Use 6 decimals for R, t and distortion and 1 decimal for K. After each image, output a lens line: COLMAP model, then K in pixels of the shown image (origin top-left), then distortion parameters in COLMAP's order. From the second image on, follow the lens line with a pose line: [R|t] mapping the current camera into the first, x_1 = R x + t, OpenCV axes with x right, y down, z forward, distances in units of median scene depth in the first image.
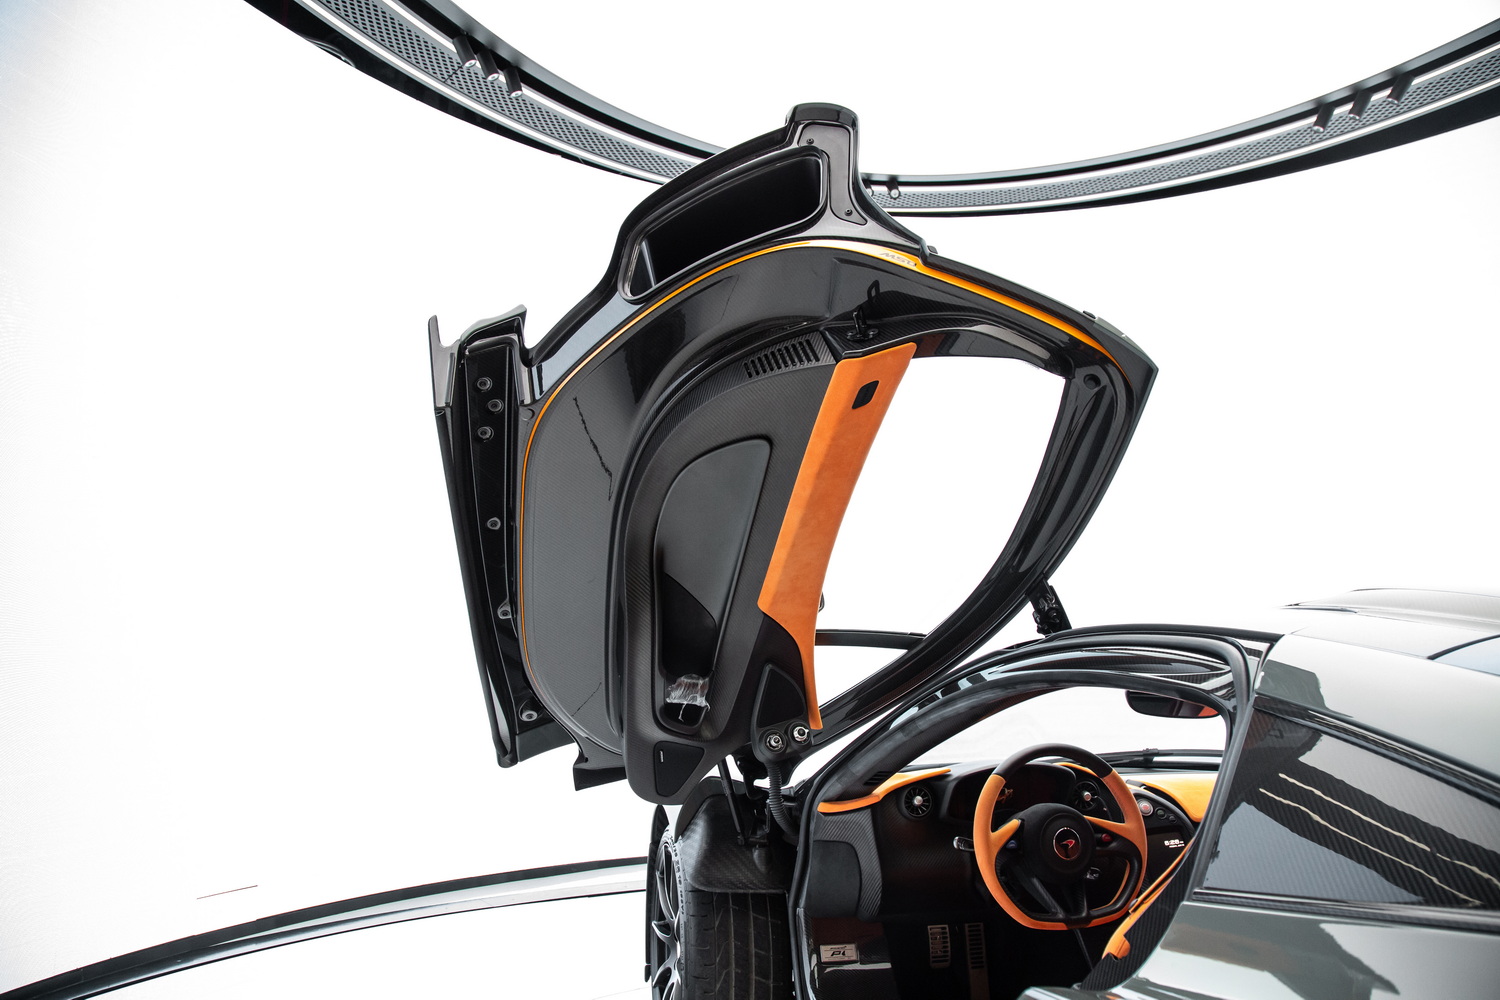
lens RADIAL K [[1008.8, 0, 756.2], [0, 1008.8, 501.0], [0, 0, 1]] dist [-0.110916, 0.027784]
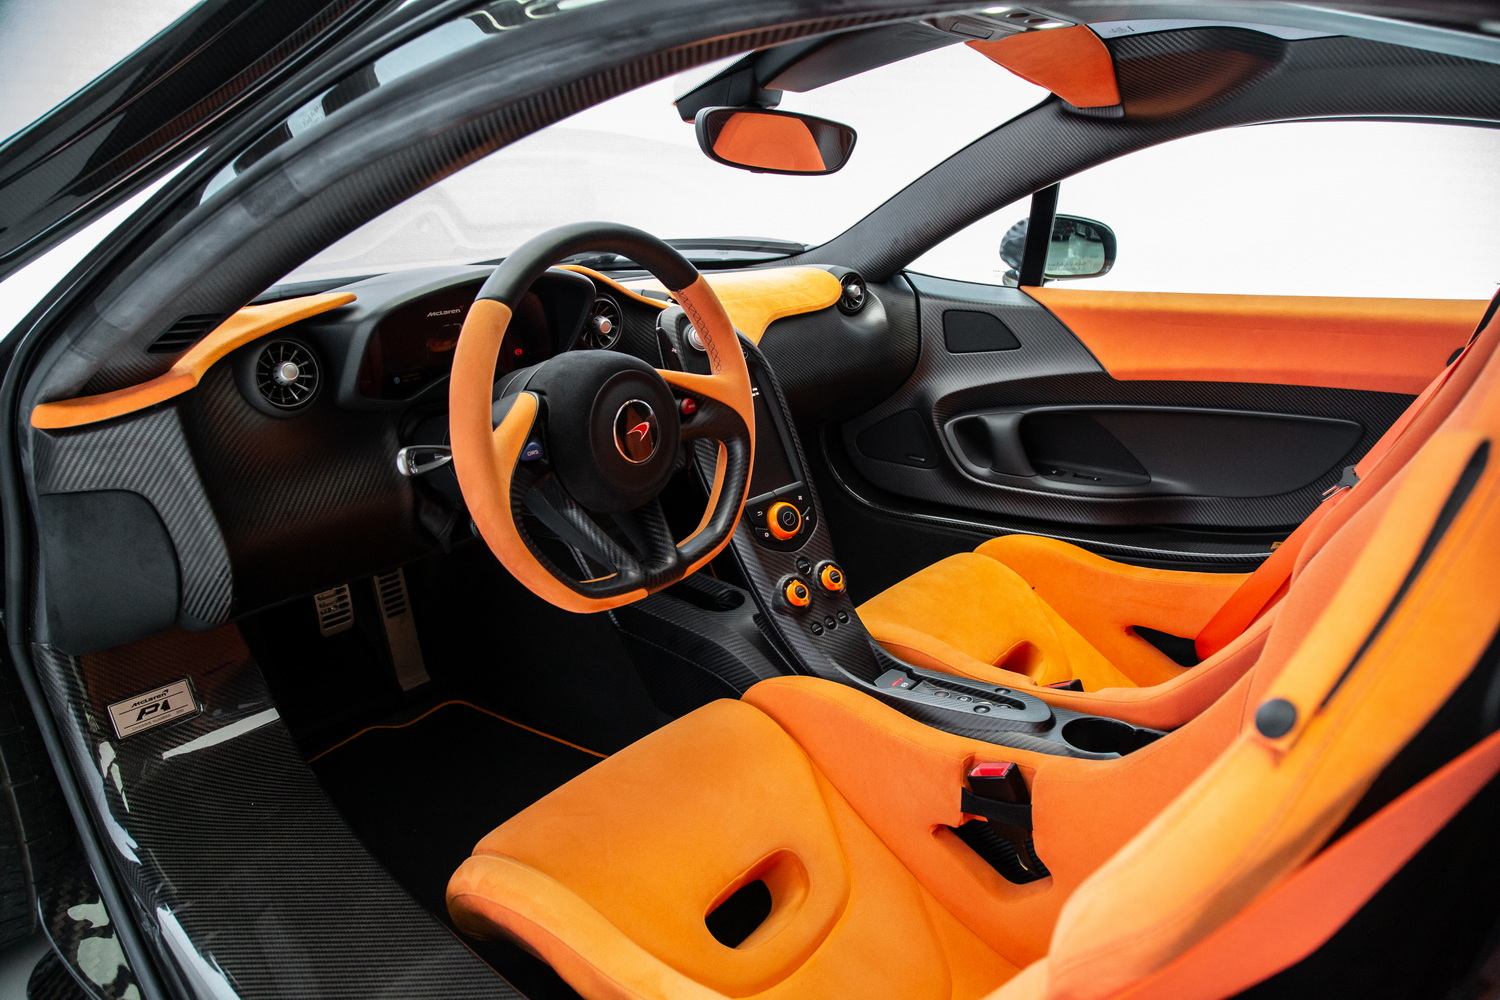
lens RADIAL K [[1008.8, 0, 759.9], [0, 1008.8, 509.5], [0, 0, 1]] dist [-0.110916, 0.027784]
pose [[0.781639, -0.201845, 0.590169, 0.058836], [-0.100661, 0.892966, 0.438724, 0.147145], [-0.615555, -0.402331, 0.677659, 0.566054]]
